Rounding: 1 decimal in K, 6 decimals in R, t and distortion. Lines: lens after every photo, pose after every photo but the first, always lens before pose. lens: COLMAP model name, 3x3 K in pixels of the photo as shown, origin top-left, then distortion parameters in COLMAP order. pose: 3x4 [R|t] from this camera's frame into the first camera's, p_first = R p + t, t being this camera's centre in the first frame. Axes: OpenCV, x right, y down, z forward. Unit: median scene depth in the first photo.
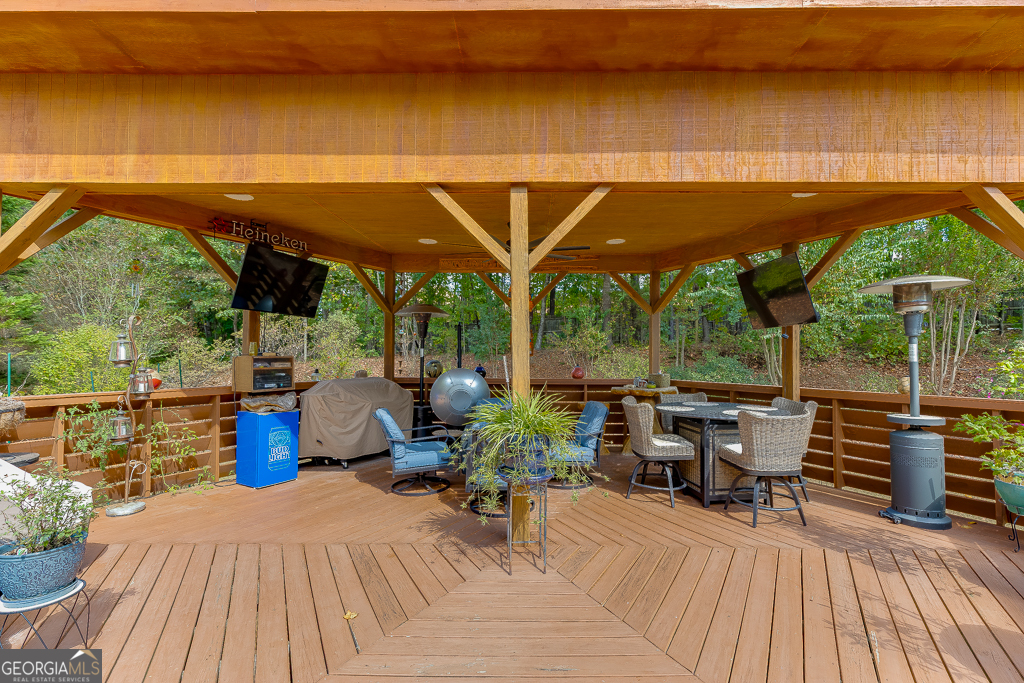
lens RADIAL K [[476.0, 0, 512.0], [0, 476.0, 341.5], [0, 0, 1]] dist [0.000085, 0.000422]
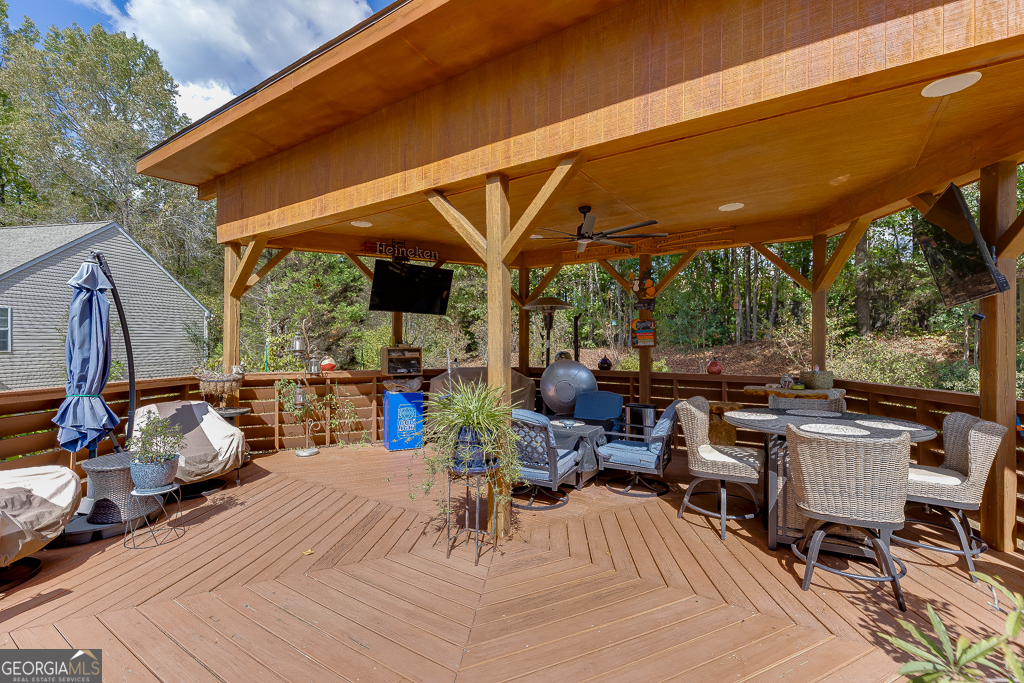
lens RADIAL K [[466.7, 0, 512.0], [0, 466.7, 341.5], [0, 0, 1]] dist [0.001755, 0.000378]
pose [[0.829139, -0.005927, -0.559012, 0.466864], [0.015968, 0.999787, 0.013084, 0.004425], [0.558815, -0.019775, 0.829057, 0.164947]]
